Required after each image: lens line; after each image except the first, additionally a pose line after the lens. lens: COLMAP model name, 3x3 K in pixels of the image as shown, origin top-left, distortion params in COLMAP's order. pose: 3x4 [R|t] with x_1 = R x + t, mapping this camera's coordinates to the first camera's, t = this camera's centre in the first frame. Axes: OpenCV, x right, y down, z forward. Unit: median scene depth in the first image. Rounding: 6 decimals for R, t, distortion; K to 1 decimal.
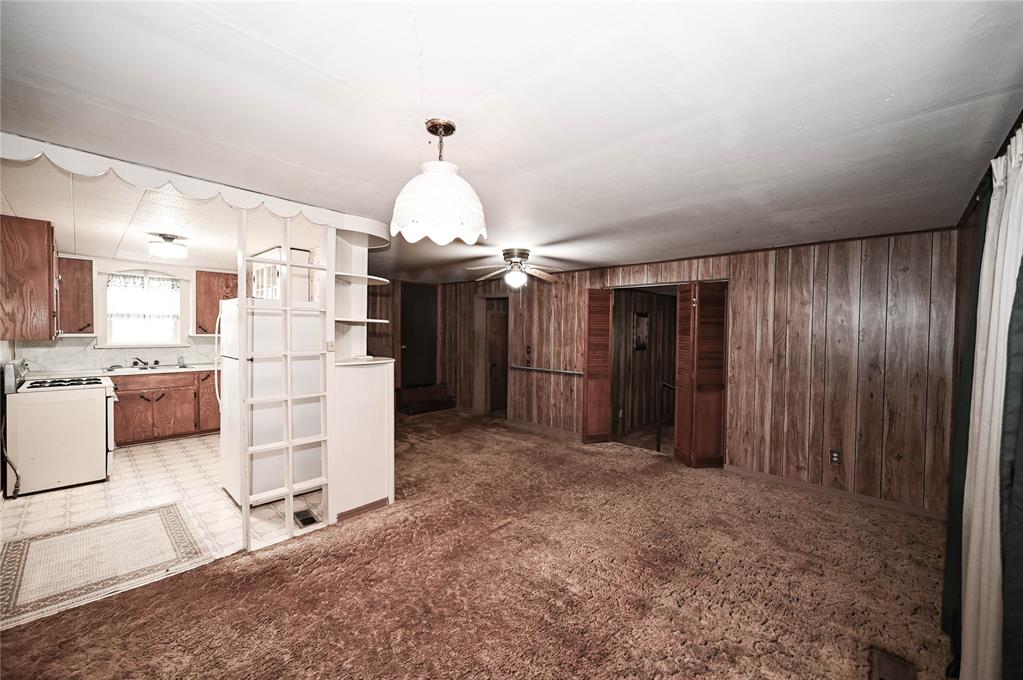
lens RADIAL K [[401.8, 0, 508.1], [0, 401.8, 338.4], [0, 0, 1]] dist [-0.000082, 0.000605]
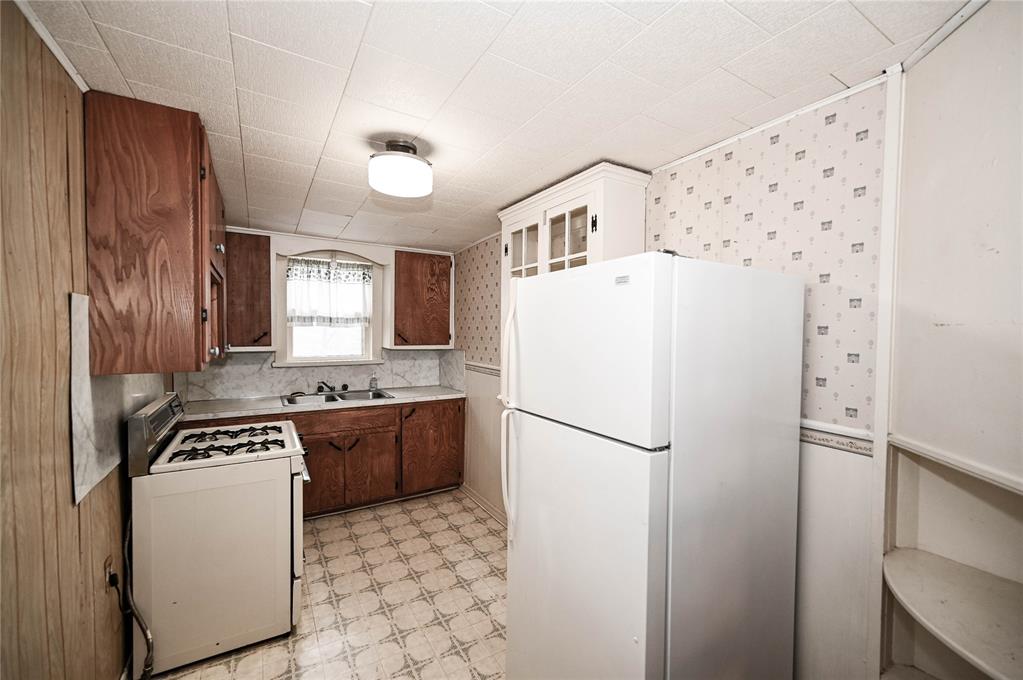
lens RADIAL K [[416.5, 0, 514.9], [0, 416.5, 341.5], [0, 0, 1]] dist [-0.000476, -0.000562]
pose [[0.964088, 0.002132, -0.265574, -0.455380], [-0.002118, 0.999998, 0.000341, -0.021324], [0.265574, 0.000234, 0.964090, 0.439003]]
